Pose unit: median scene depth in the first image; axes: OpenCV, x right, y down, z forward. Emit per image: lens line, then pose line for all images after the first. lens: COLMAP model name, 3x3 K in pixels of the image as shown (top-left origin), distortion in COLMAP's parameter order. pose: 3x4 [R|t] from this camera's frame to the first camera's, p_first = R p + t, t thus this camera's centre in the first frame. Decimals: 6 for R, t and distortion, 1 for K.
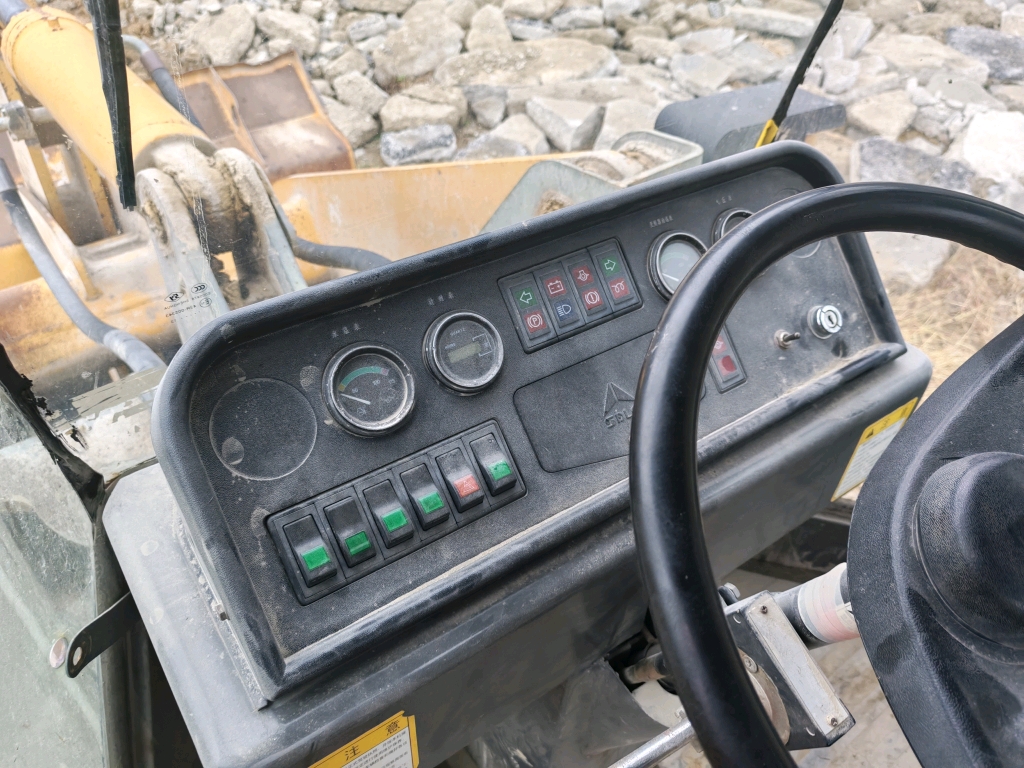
lens RADIAL K [[806.5, 0, 512.0], [0, 806.5, 384.0], [0, 0, 1]] dist [0.004657, 0.001831]
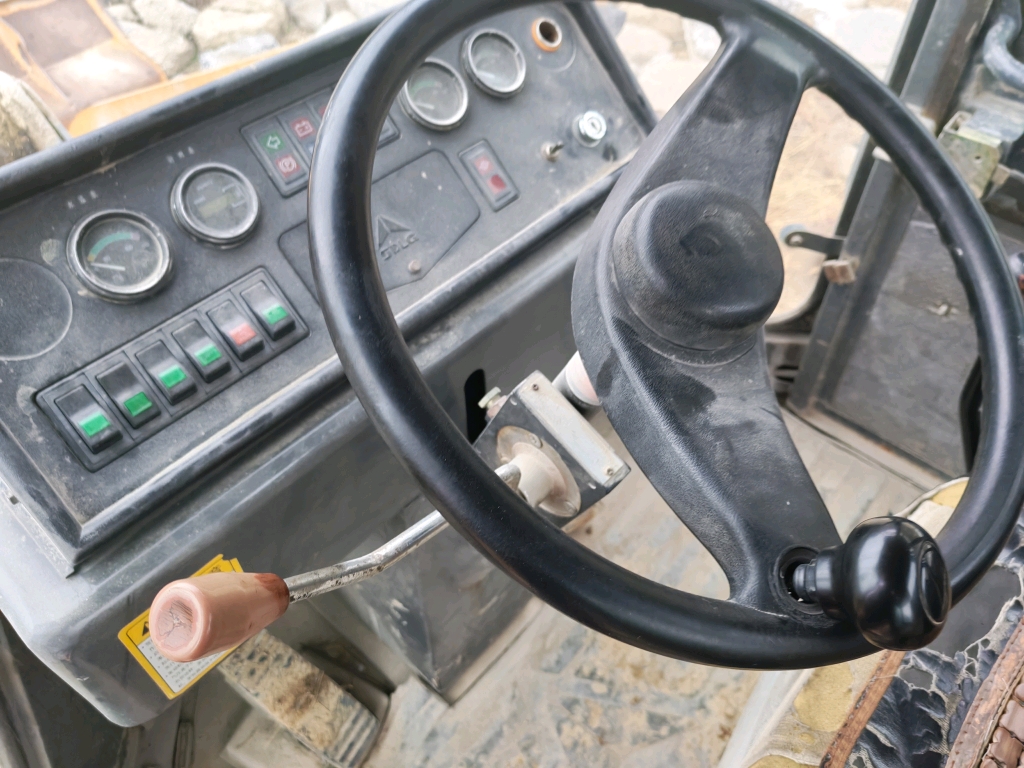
lens RADIAL K [[820.6, 0, 510.6], [0, 820.6, 371.1], [0, 0, 1]] dist [0.007824, 0.003220]
pose [[0.976604, -0.192054, 0.096752, 0.166736], [0.182877, 0.978415, 0.096229, 0.137168], [-0.113145, -0.076284, 0.990646, -0.067633]]
